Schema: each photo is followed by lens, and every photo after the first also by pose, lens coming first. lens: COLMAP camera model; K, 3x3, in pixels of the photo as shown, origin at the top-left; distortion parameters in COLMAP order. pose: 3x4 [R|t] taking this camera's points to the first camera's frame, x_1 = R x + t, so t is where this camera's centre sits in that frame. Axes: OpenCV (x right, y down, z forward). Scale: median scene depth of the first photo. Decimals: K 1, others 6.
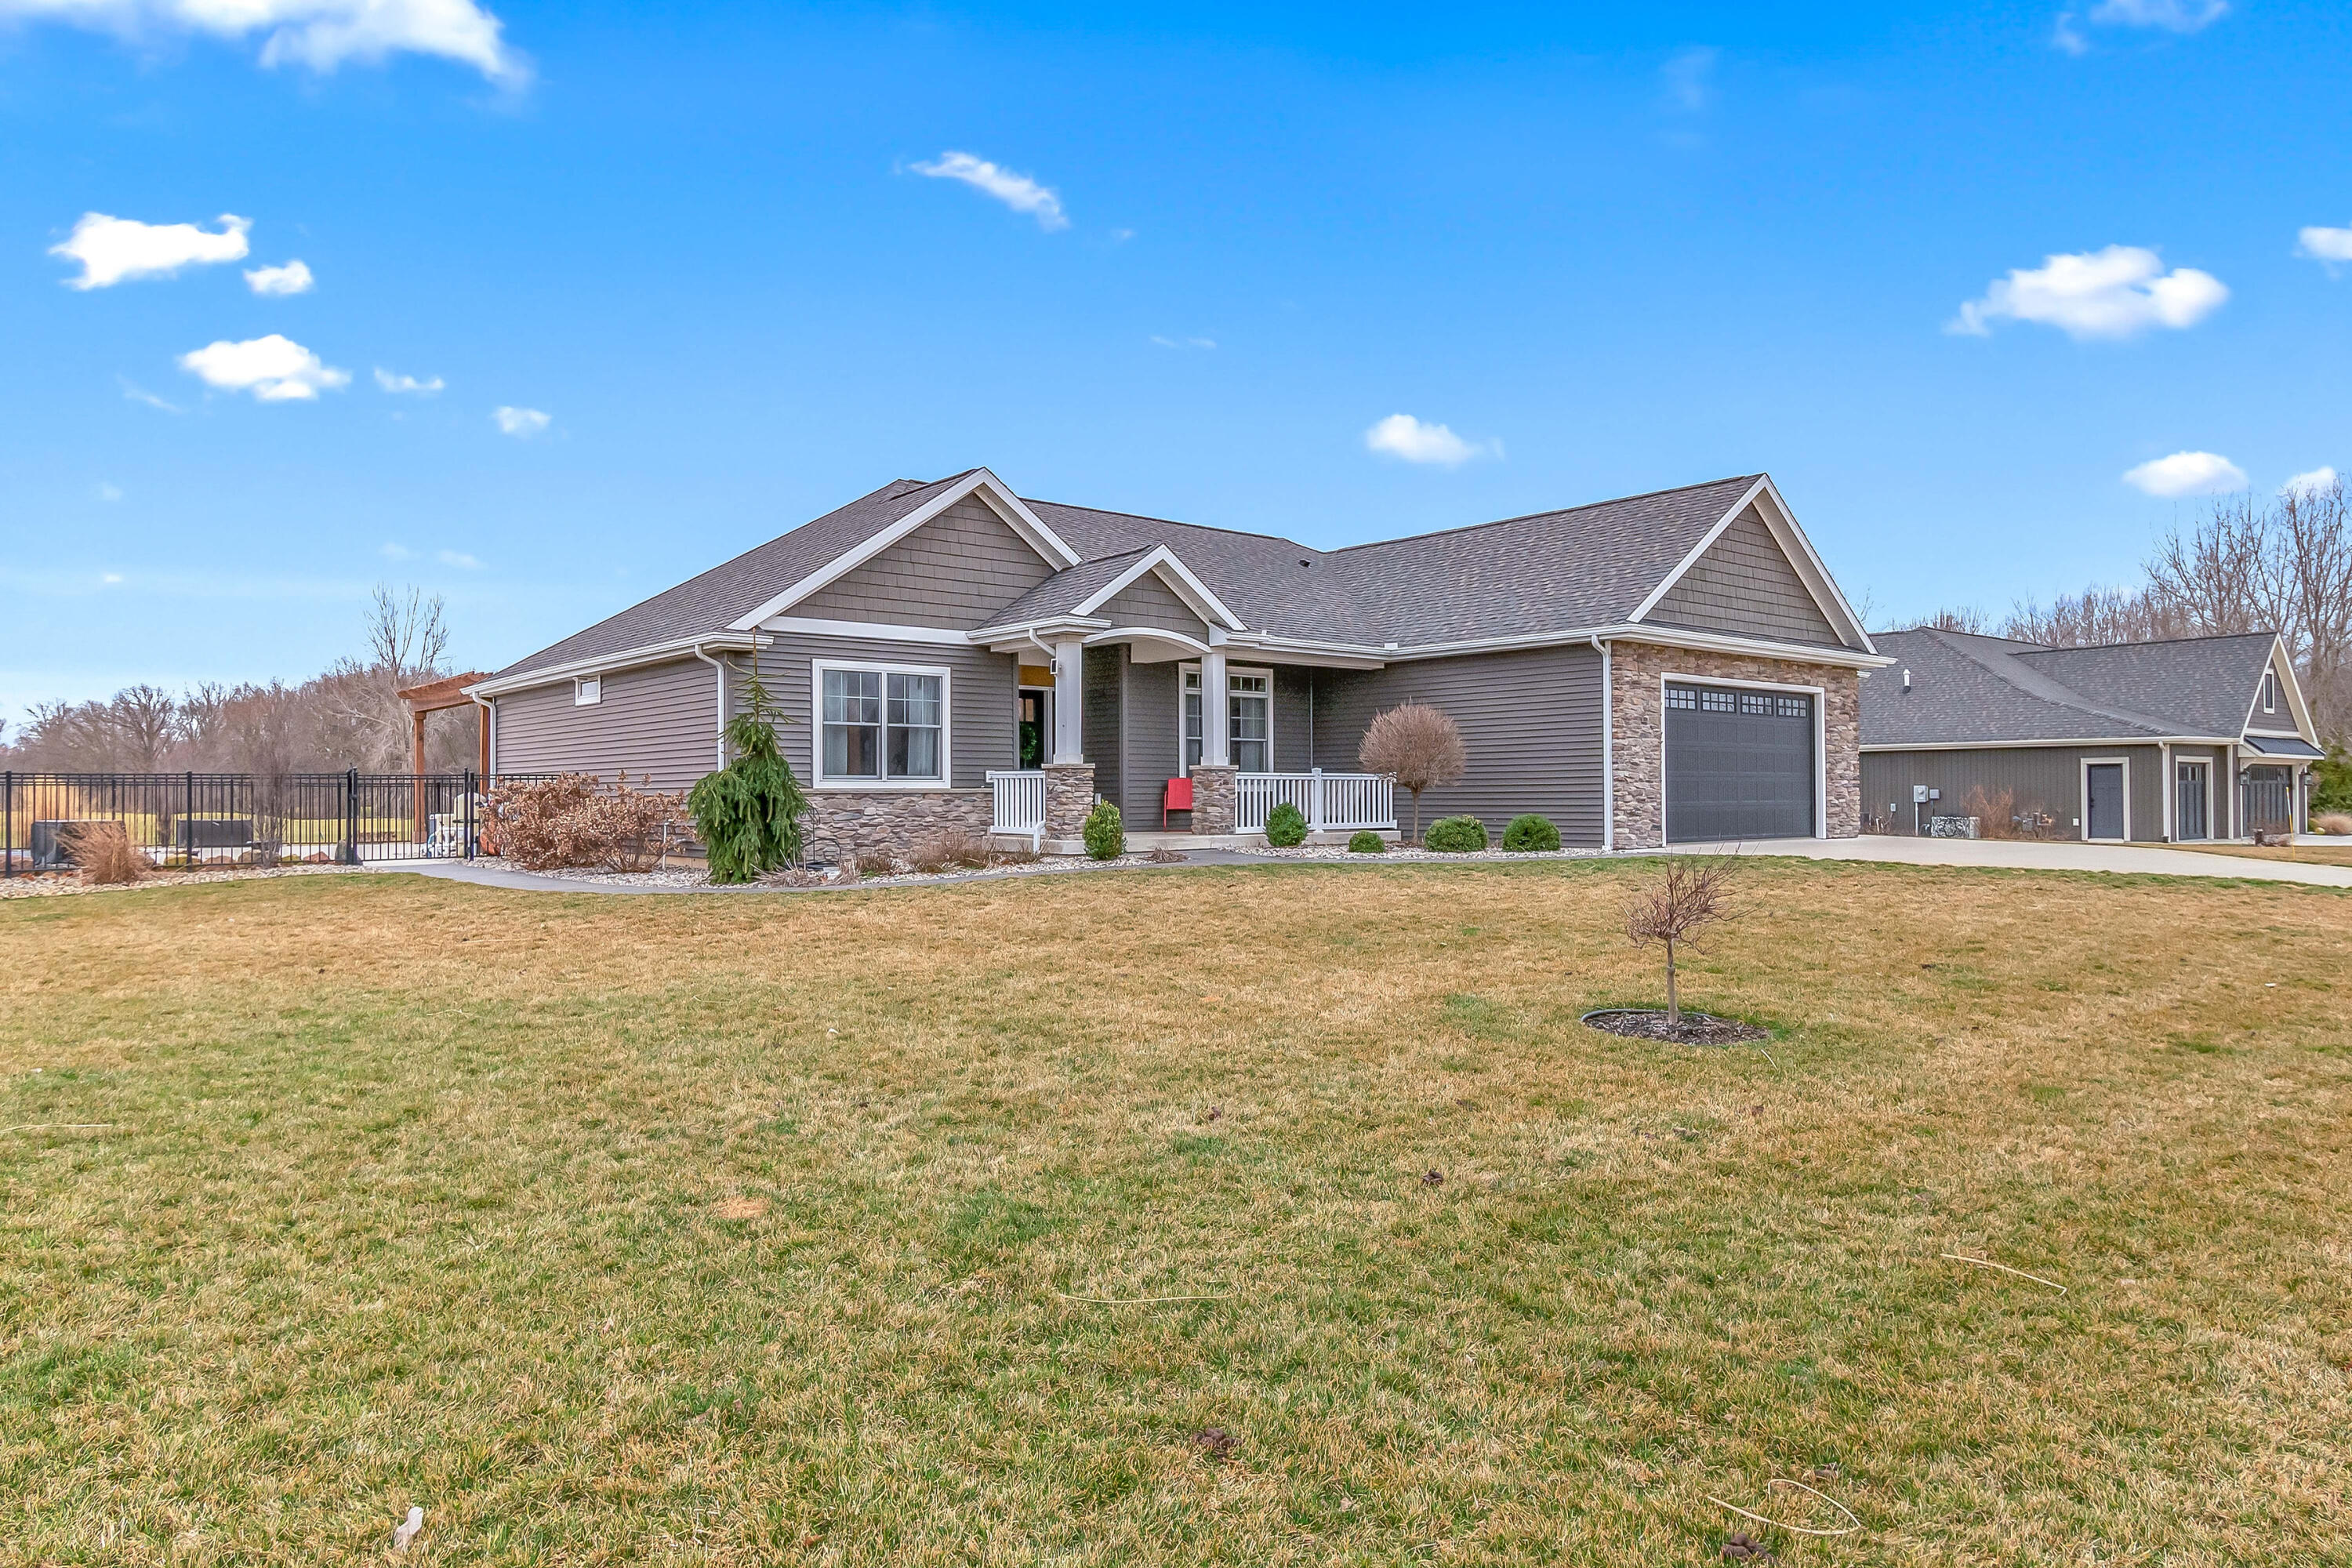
lens RADIAL K [[1434.8, 0, 1176.0], [0, 1434.8, 784.0], [0, 0, 1]] dist [-0.001764, -0.000479]
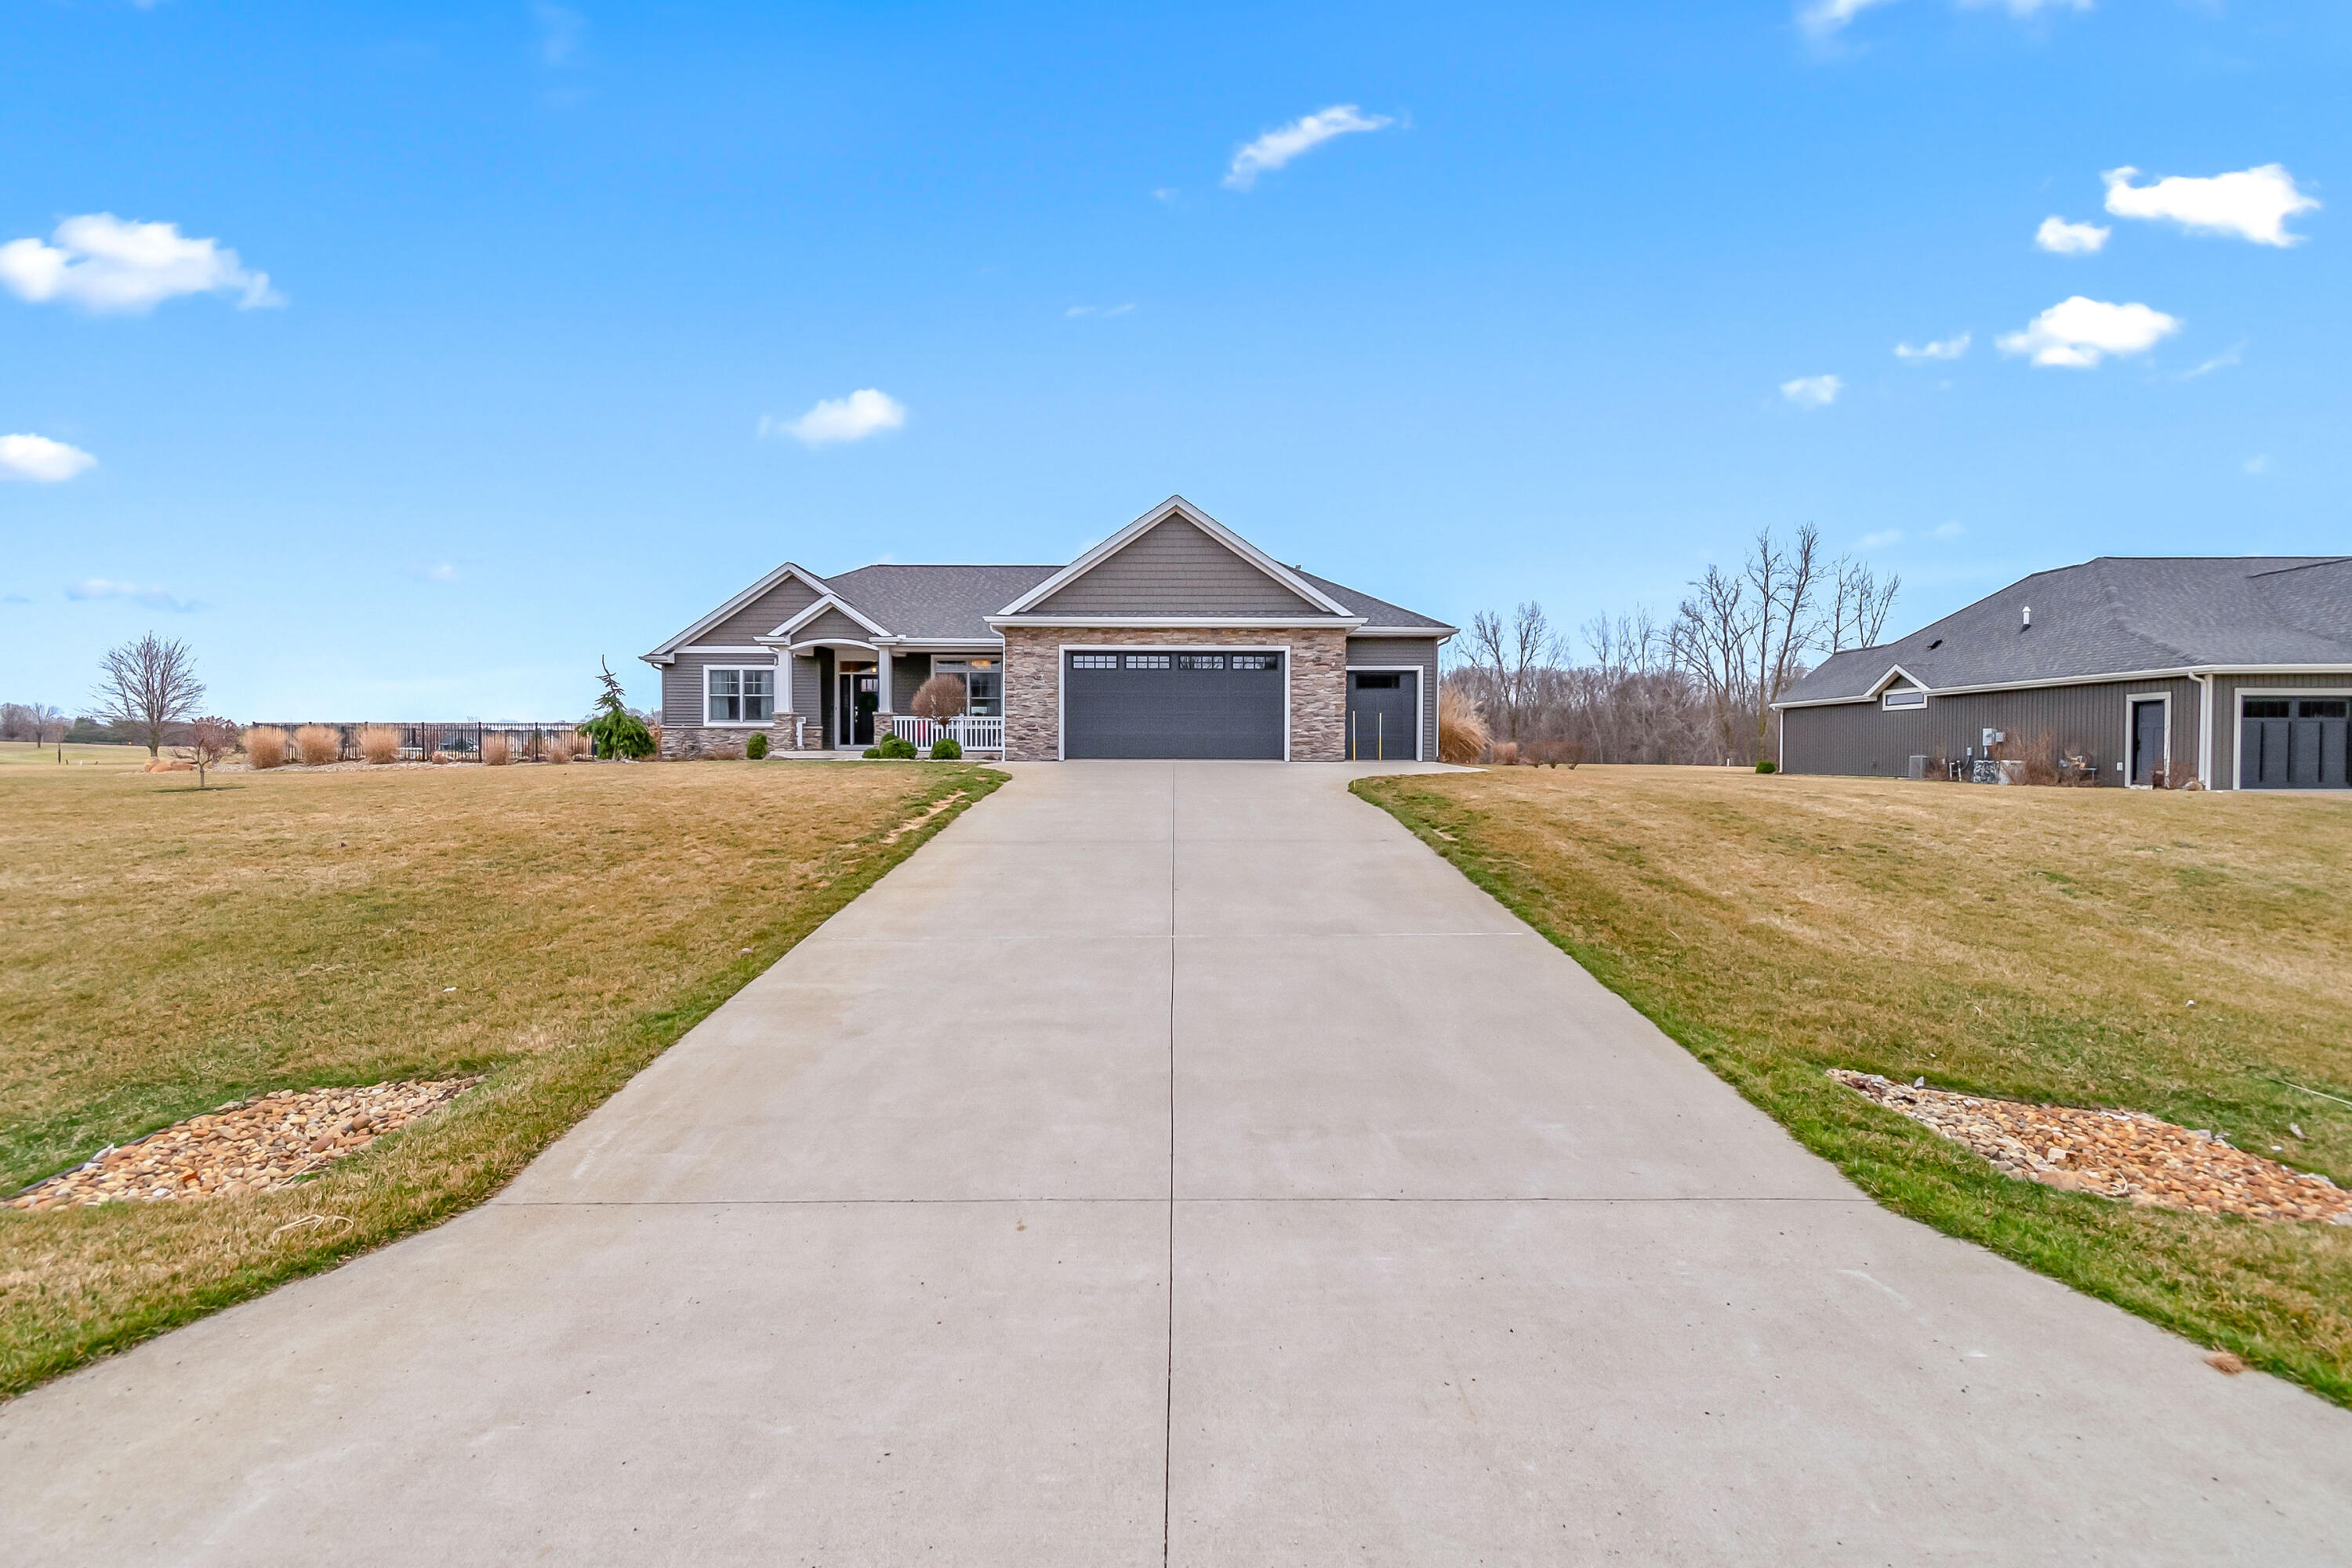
lens RADIAL K [[1048.0, 0, 1181.7], [0, 1048.0, 769.6], [0, 0, 1]] dist [0.009280, -0.005975]
pose [[0.763880, 0.015505, -0.645172, 1.179340], [-0.001544, 0.999752, 0.022199, 0.029008], [0.645357, -0.015961, 0.763715, 0.244352]]
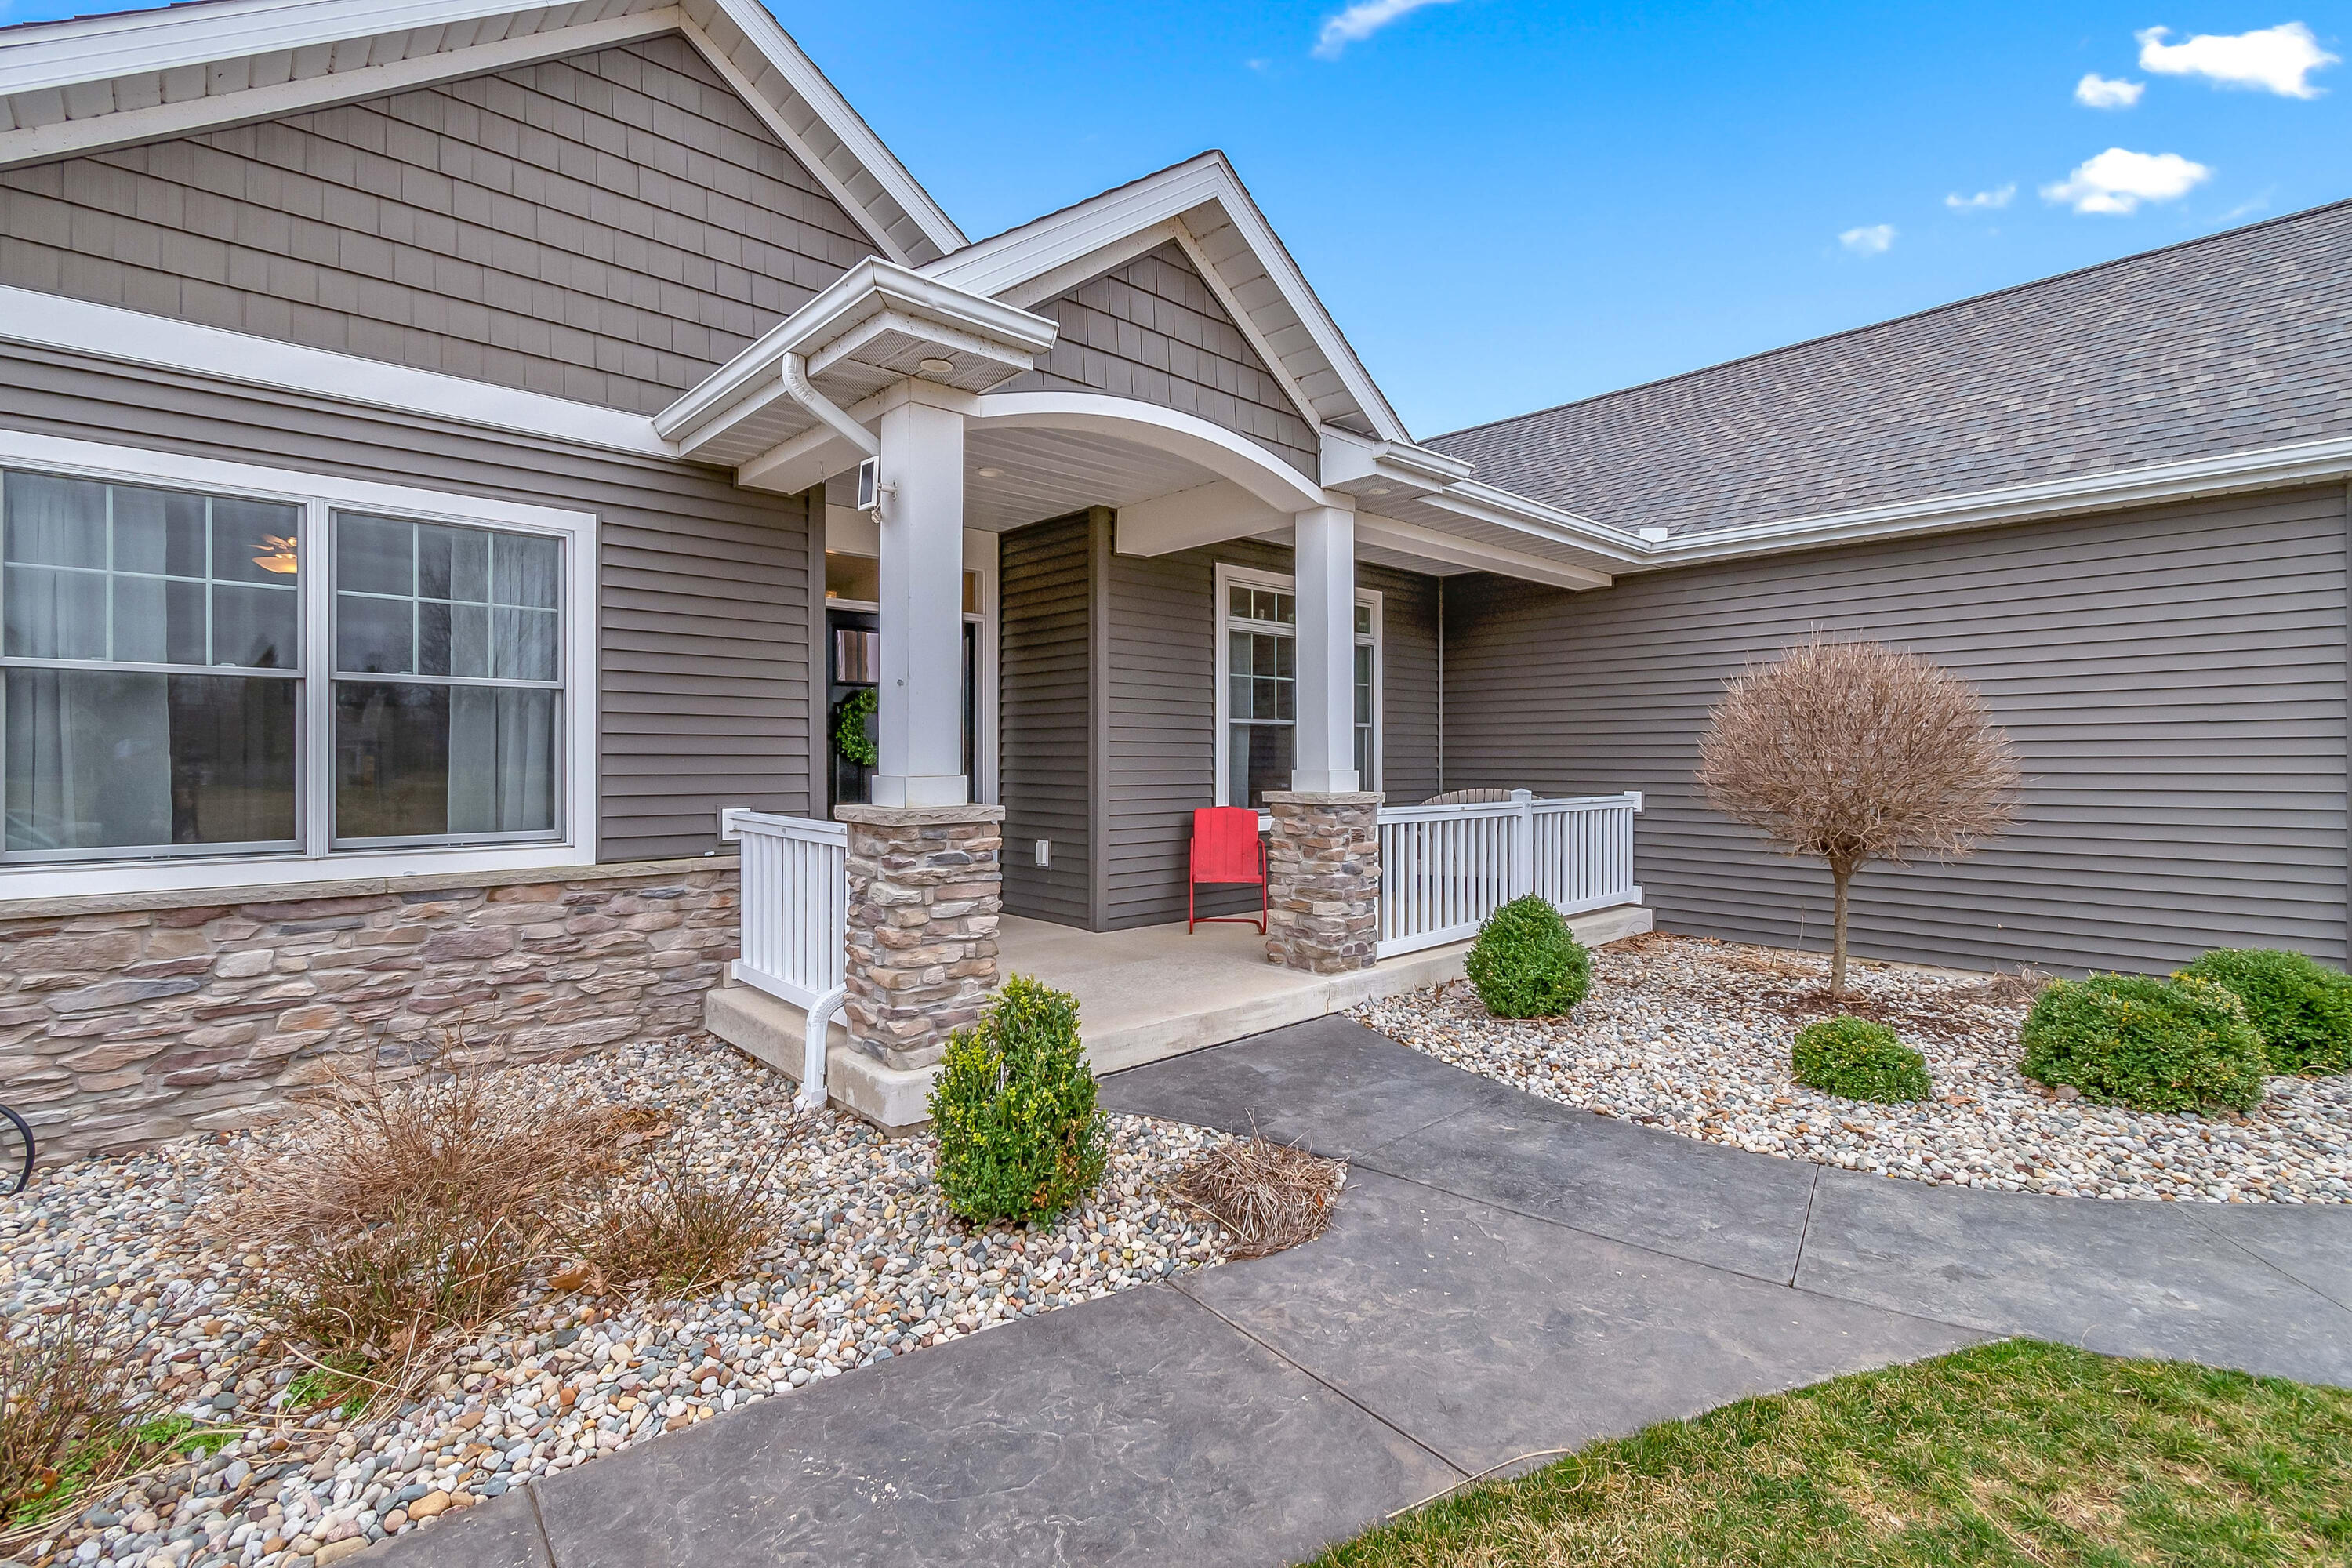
lens RADIAL K [[1043.8, 0, 1183.4], [0, 1043.8, 764.7], [0, 0, 1]] dist [0.010165, -0.005618]
pose [[0.998696, 0.003594, 0.050930, -0.028053], [-0.004177, 0.999927, 0.011343, -0.023968], [-0.050885, -0.011541, 0.998638, 0.724249]]
